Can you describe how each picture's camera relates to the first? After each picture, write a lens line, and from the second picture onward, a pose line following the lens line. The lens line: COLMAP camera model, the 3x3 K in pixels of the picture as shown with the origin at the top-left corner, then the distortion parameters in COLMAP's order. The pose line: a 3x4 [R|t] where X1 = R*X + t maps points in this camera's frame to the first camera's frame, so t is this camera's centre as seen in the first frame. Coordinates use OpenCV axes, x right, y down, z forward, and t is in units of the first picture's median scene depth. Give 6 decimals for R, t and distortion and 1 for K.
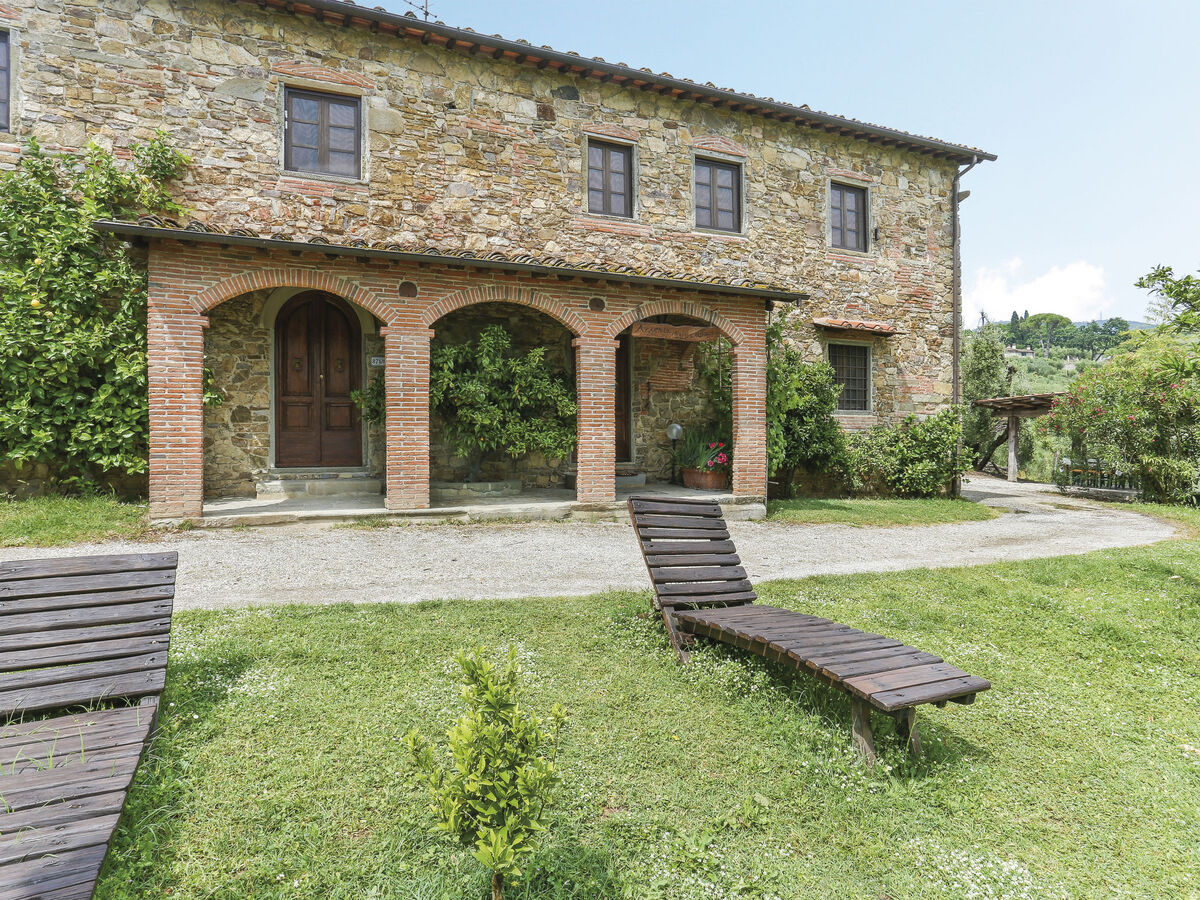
lens RADIAL K [[838.8, 0, 577.1], [0, 838.8, 433.2], [0, 0, 1]] dist [-0.071926, 0.098932]
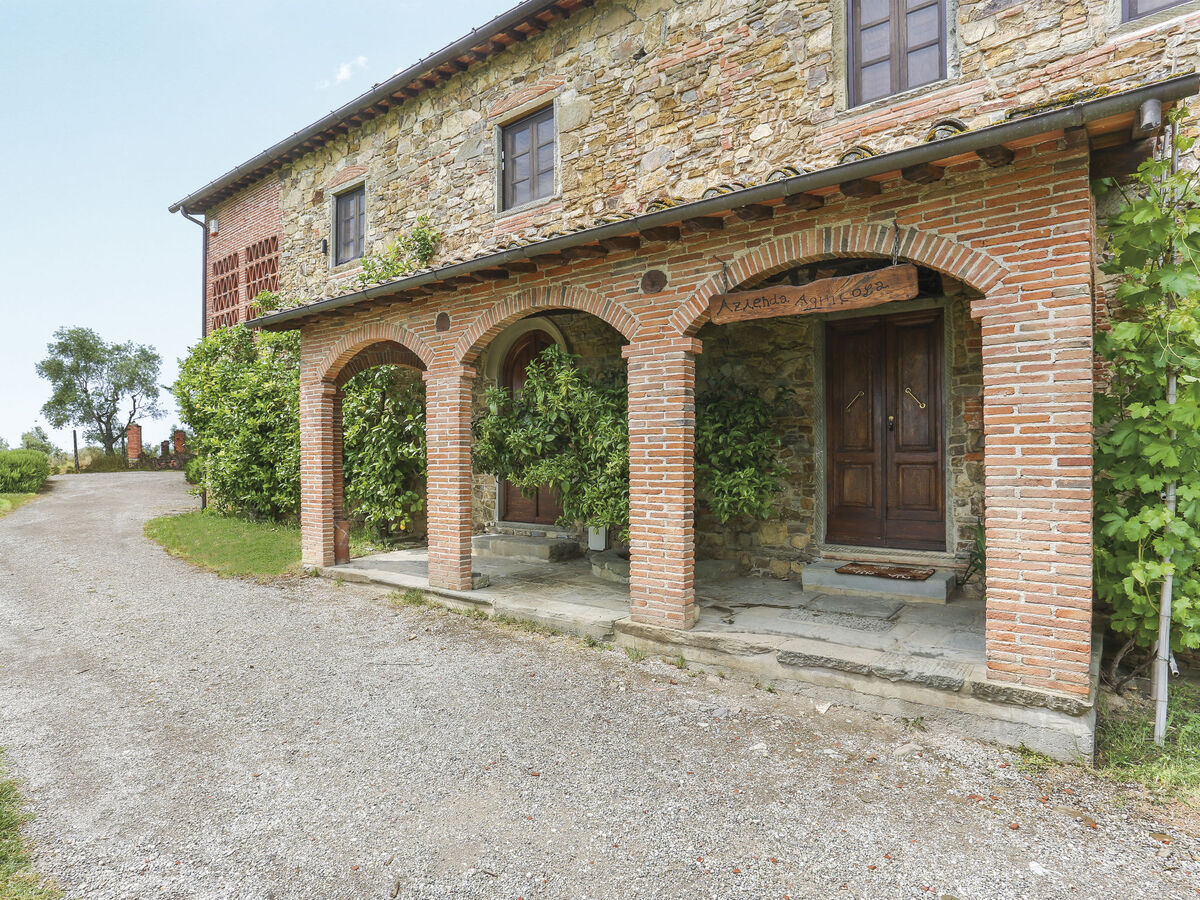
lens RADIAL K [[722.2, 0, 600.0], [0, 722.2, 450.0], [0, 0, 1]] dist [-0.048836, 0.038722]
pose [[0.420519, -0.010617, -0.907222, 0.434399], [0.014215, 0.999886, -0.005113, -0.034126], [0.907172, -0.010746, 0.420622, 0.720573]]
